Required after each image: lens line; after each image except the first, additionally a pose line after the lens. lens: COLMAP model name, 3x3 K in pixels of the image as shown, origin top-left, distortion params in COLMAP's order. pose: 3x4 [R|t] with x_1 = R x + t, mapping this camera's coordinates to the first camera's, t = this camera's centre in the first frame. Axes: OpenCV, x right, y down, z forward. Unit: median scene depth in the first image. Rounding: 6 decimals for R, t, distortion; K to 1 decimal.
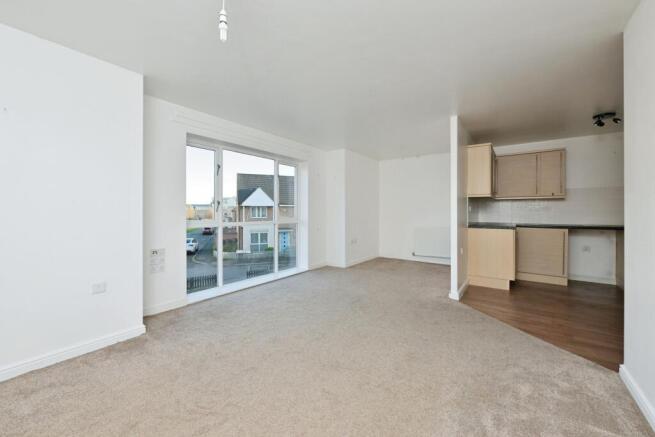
lens RADIAL K [[259.3, 0, 327.7], [0, 259.3, 213.0], [0, 0, 1]] dist [-0.002079, -0.000346]
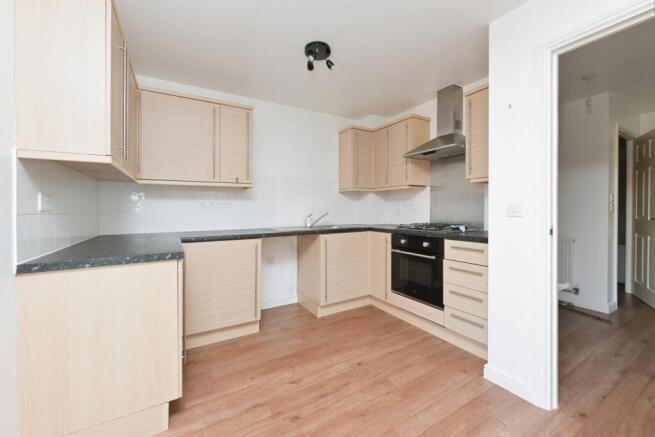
lens RADIAL K [[259.3, 0, 326.1], [0, 259.3, 205.8], [0, 0, 1]] dist [-0.002079, -0.000346]
pose [[0.391464, 0.017236, 0.920032, 0.456403], [0.011576, 0.999653, -0.023653, 0.003503], [-0.920120, 0.019910, 0.391129, 0.657026]]
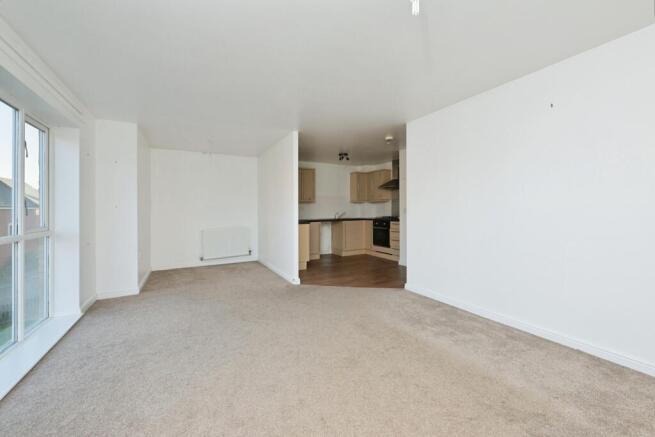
lens RADIAL K [[259.3, 0, 325.2], [0, 259.3, 212.6], [0, 0, 1]] dist [-0.002079, -0.000346]
pose [[0.420640, -0.013694, 0.907124, -0.487476], [0.019157, 0.999797, 0.006209, -0.003503], [-0.907025, 0.014766, 0.420817, 0.339985]]
